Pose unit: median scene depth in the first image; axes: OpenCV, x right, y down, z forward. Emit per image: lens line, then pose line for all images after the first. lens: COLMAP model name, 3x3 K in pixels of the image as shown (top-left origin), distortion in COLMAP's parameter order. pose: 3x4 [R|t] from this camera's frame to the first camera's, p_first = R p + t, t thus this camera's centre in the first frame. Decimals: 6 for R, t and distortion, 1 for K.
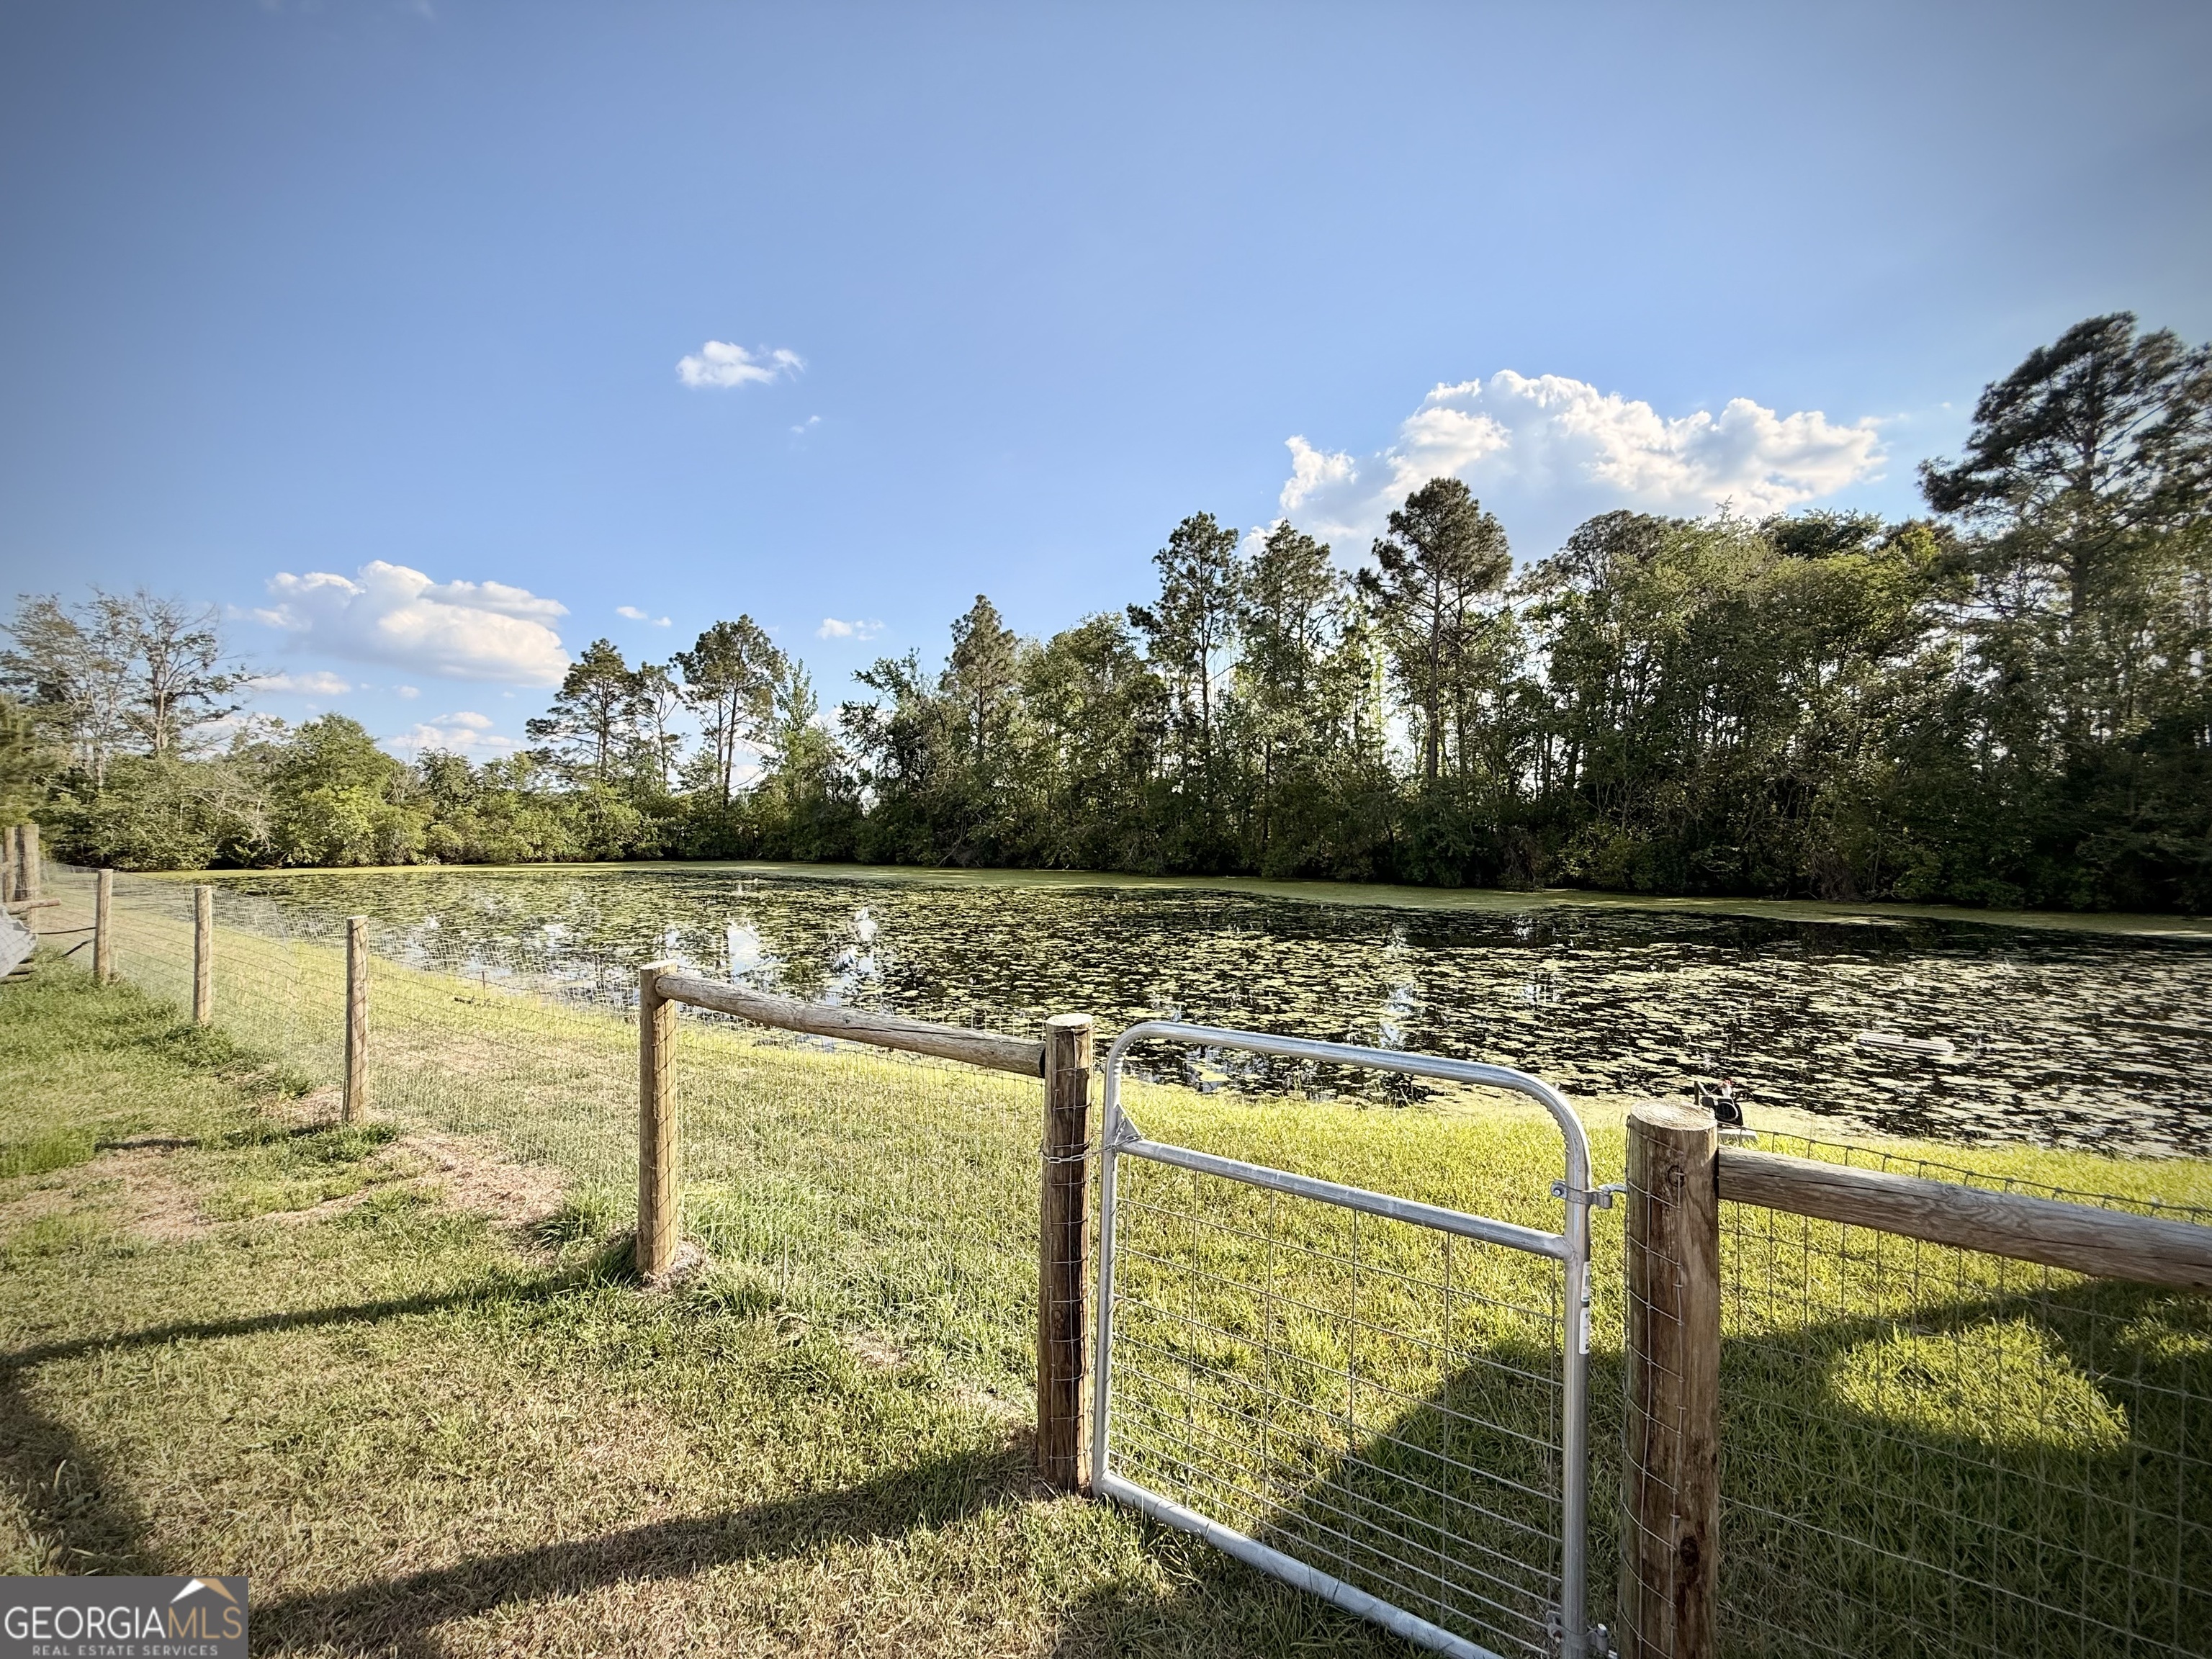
lens RADIAL K [[882.7, 0, 1102.0], [0, 882.7, 831.9], [0, 0, 1]] dist [-0.000593, 0.000235]
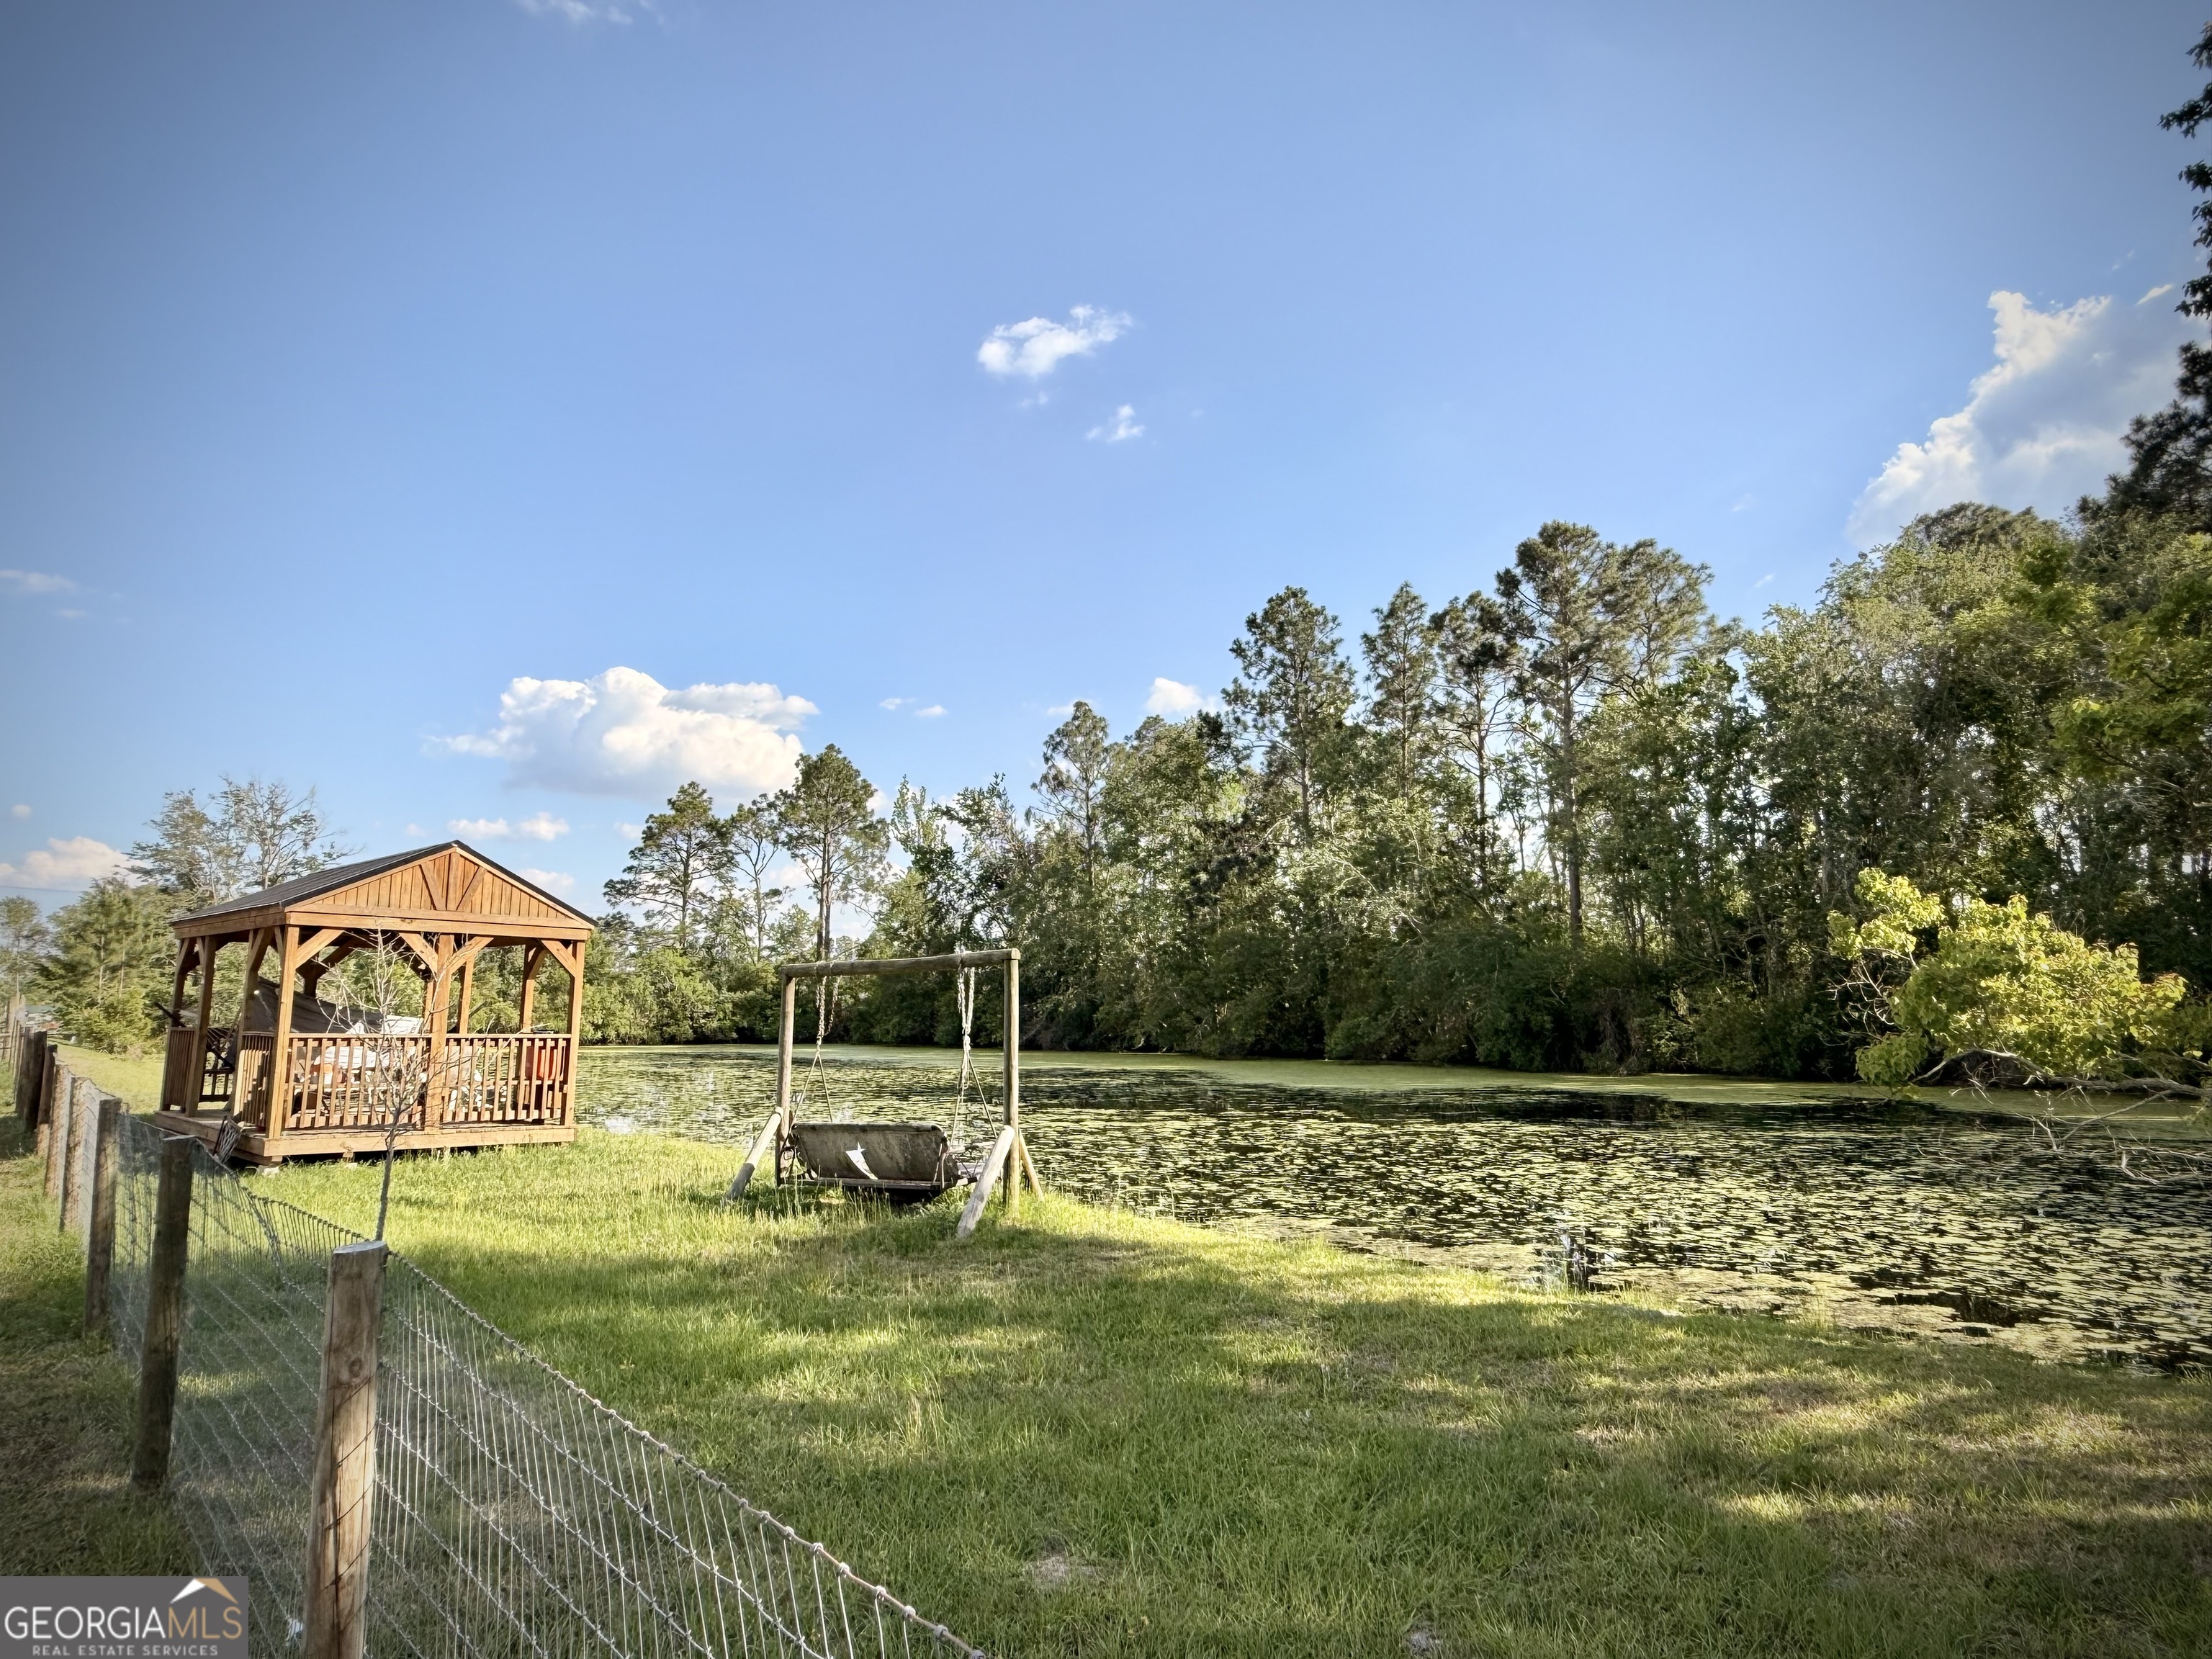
lens RADIAL K [[1400.8, 0, 1101.8], [0, 1400.8, 831.7], [0, 0, 1]] dist [-0.003853, -0.000562]
pose [[0.943264, -0.051699, -0.327995, 0.285129], [0.010407, 0.991922, -0.126418, 0.005313], [0.331881, 0.115832, 0.936183, -0.150777]]
